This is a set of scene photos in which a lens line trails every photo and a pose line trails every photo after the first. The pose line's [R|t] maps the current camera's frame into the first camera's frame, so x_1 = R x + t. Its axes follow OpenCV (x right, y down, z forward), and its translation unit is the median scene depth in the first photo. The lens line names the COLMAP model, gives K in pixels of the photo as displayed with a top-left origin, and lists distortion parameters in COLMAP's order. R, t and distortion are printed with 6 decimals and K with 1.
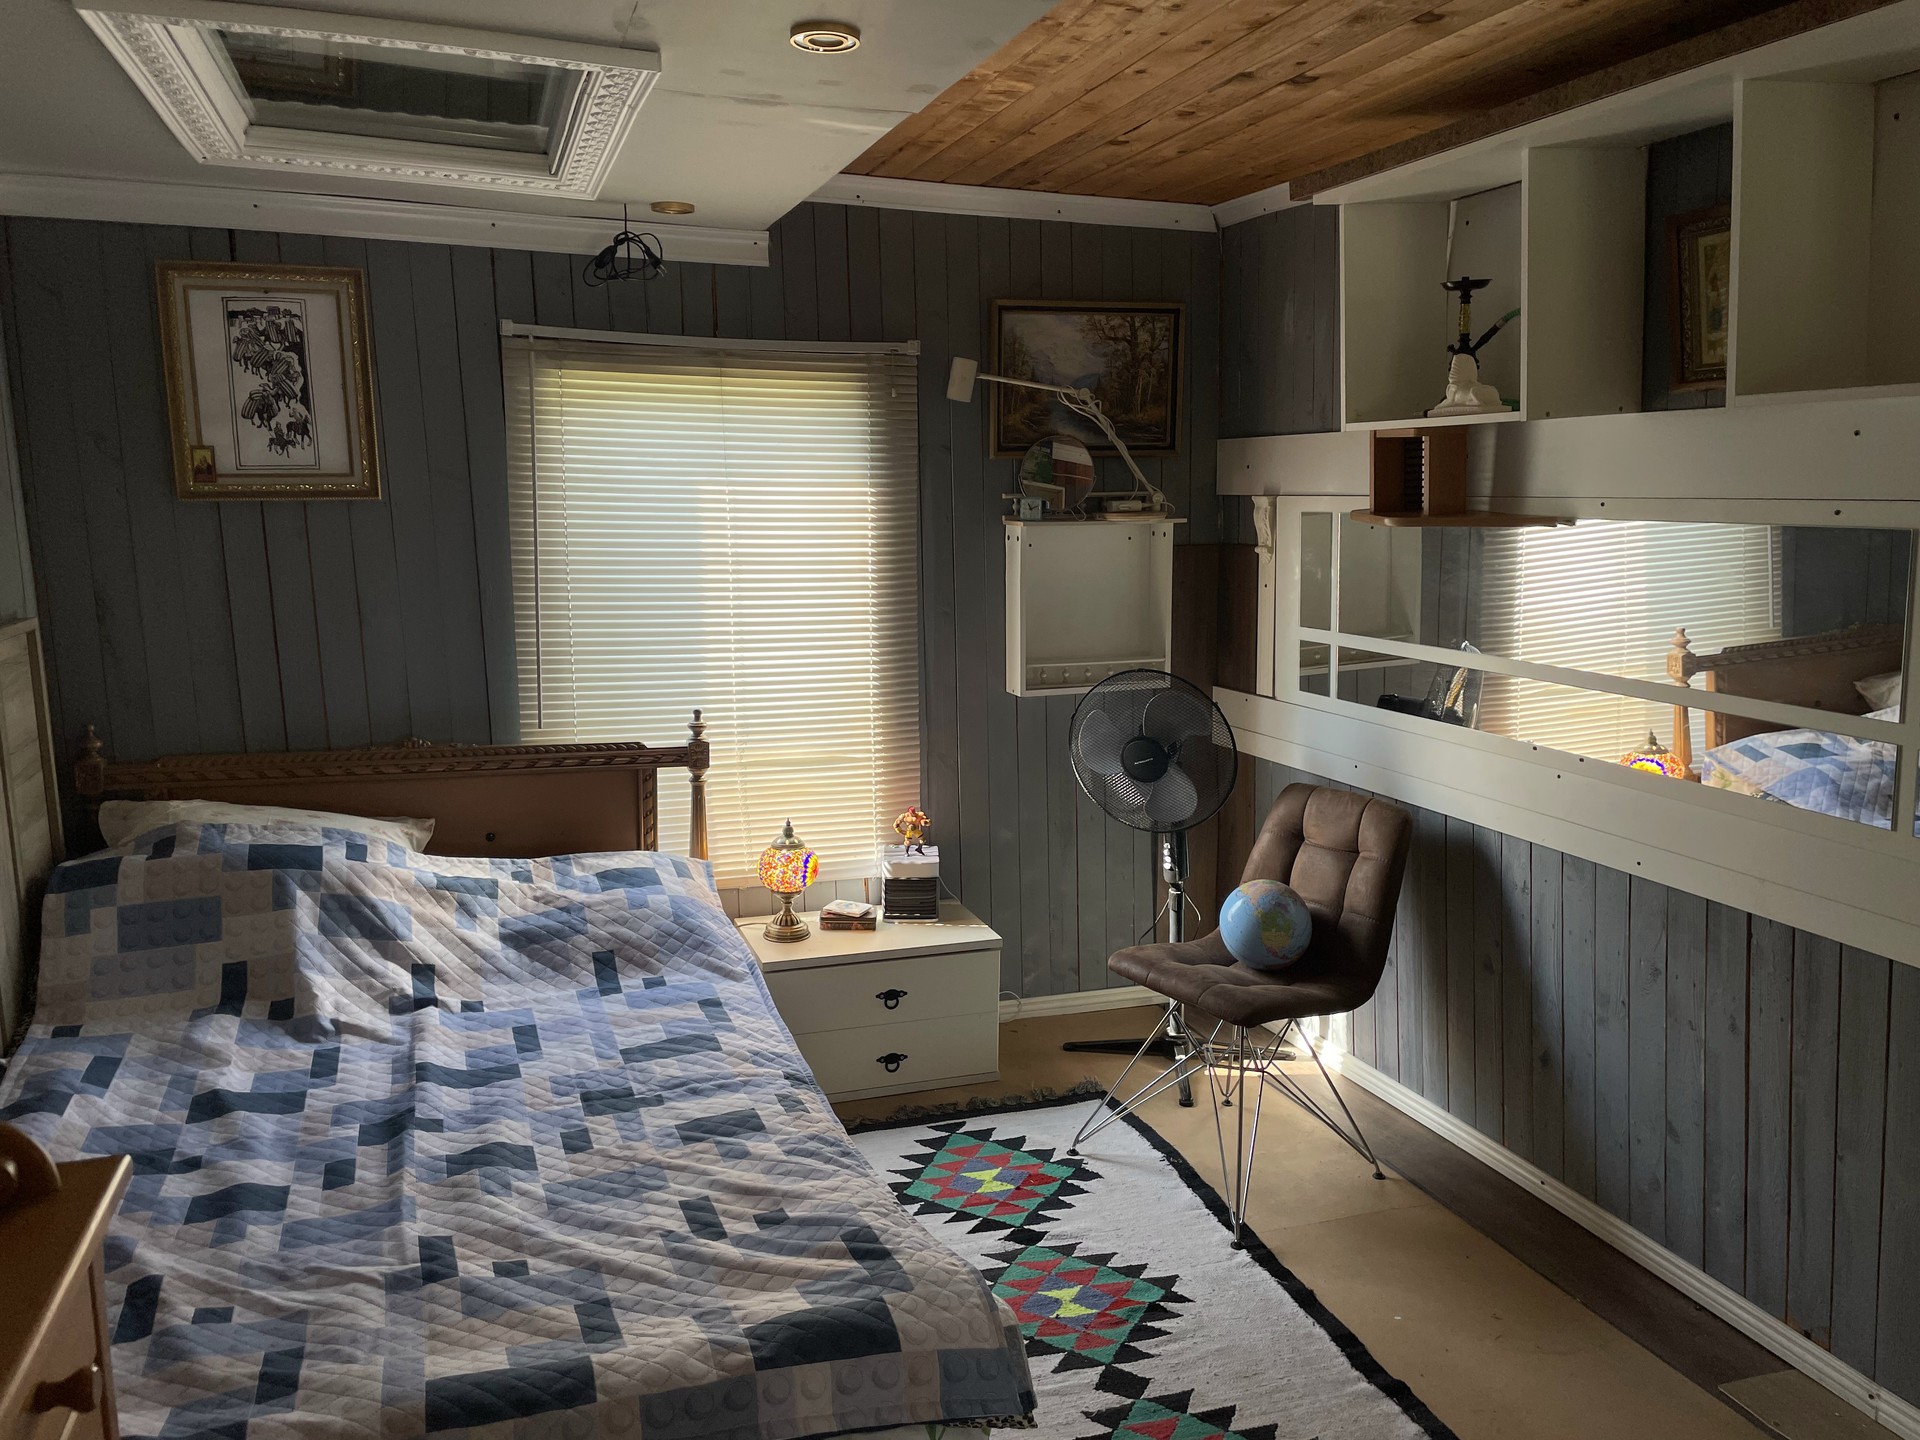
lens RADIAL K [[1454.7, 0, 962.6], [0, 1454.7, 733.7], [0, 0, 1]] dist [0.084442, -0.111367]
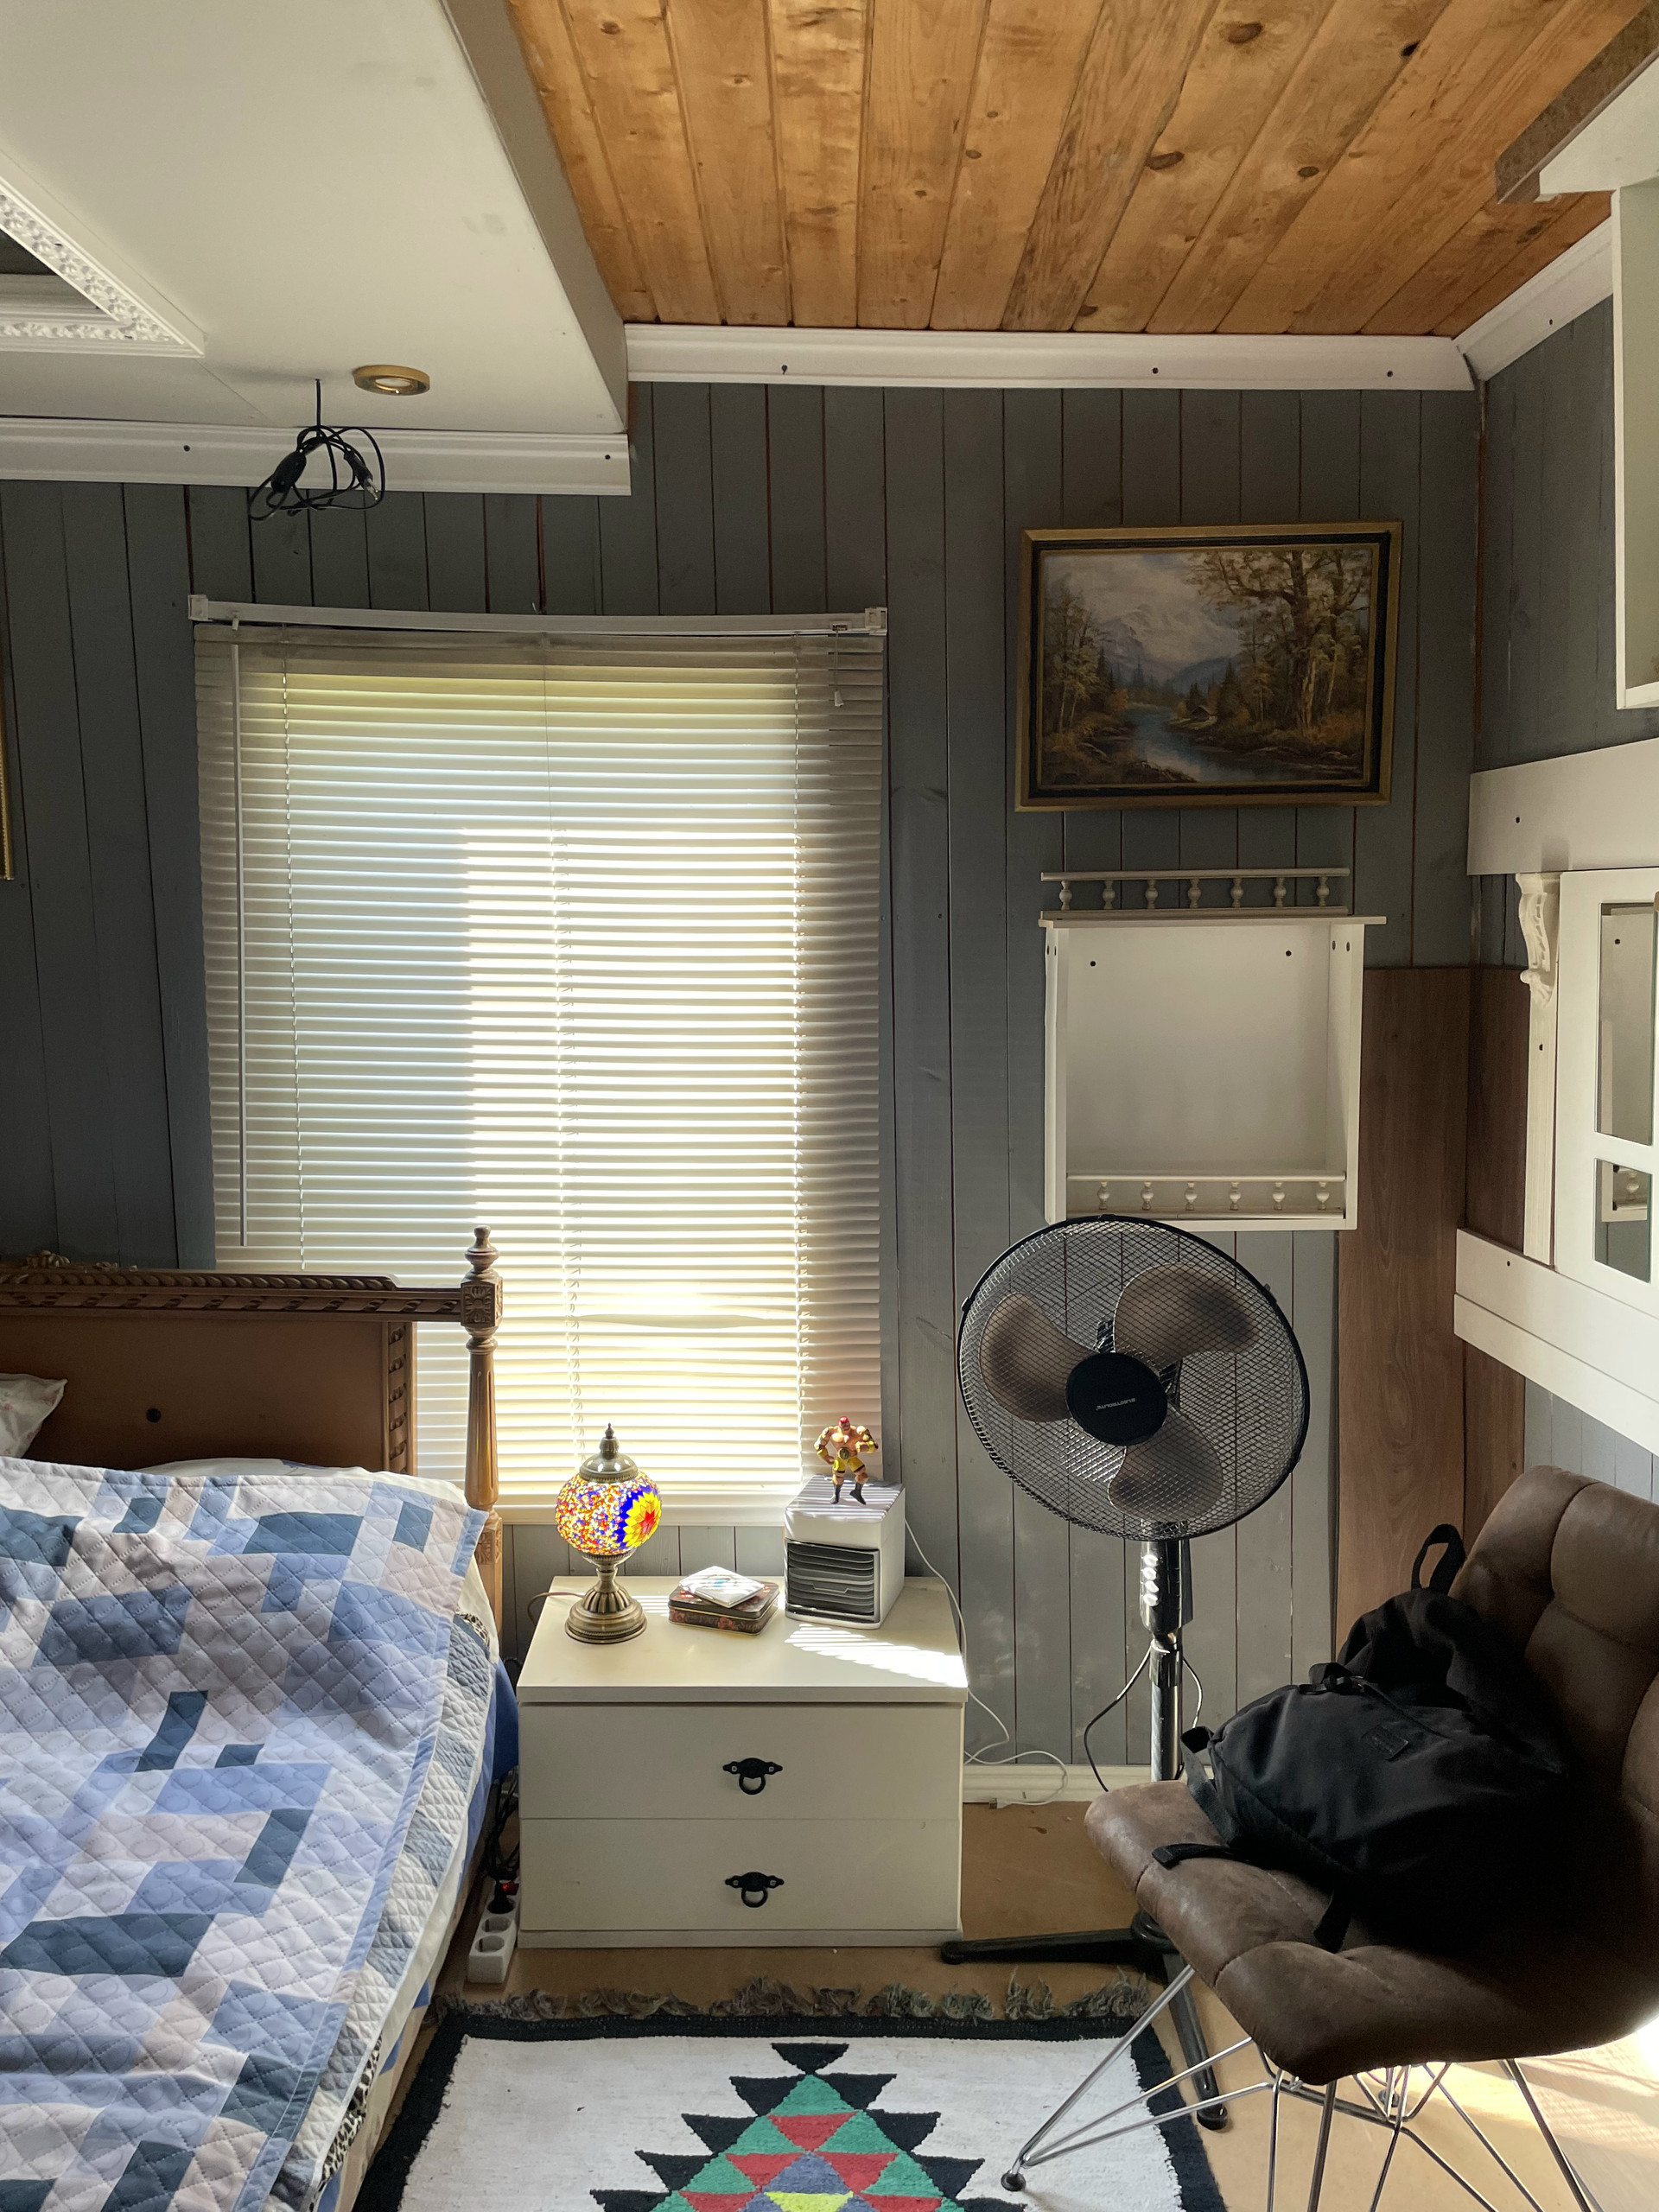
lens RADIAL K [[1676.0, 0, 829.5], [0, 1676.0, 1106.0], [0, 0, 1]] dist [0.084442, -0.111367]
pose [[0.948180, 0.037626, -0.315497, 0.168615], [-0.053621, 0.997671, -0.042167, -0.044455], [0.313175, 0.056899, 0.947989, 0.379332]]
